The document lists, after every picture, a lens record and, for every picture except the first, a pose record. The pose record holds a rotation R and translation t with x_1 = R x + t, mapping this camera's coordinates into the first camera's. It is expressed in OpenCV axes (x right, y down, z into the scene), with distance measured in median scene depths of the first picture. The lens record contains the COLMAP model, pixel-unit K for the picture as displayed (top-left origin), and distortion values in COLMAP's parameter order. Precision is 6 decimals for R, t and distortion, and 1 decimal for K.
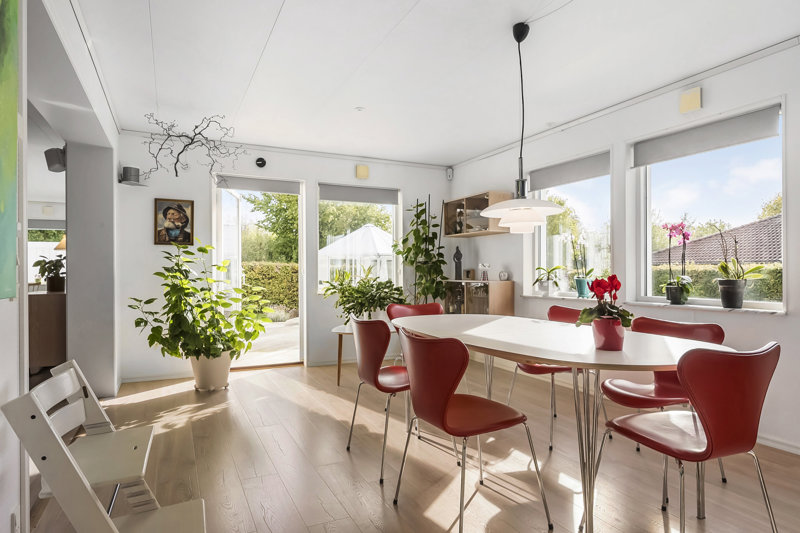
lens RADIAL K [[473.9, 0, 398.4], [0, 473.9, 269.7], [0, 0, 1]] dist [-0.009695, -0.000624]
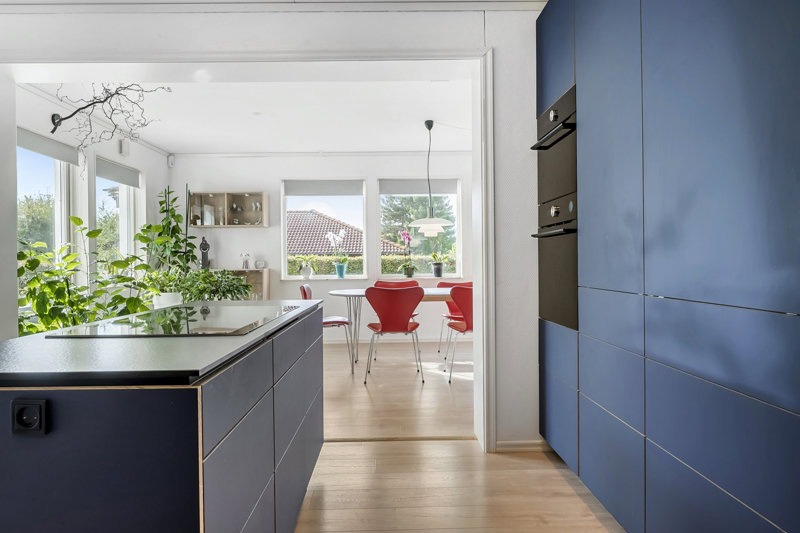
lens RADIAL K [[547.8, 0, 402.7], [0, 547.8, 262.7], [0, 0, 1]] dist [-0.009040, -0.003980]
pose [[0.405206, -0.006161, 0.914205, -0.797327], [0.007907, 0.999964, 0.003234, 0.006810], [-0.914191, 0.005918, 0.405240, 0.121440]]
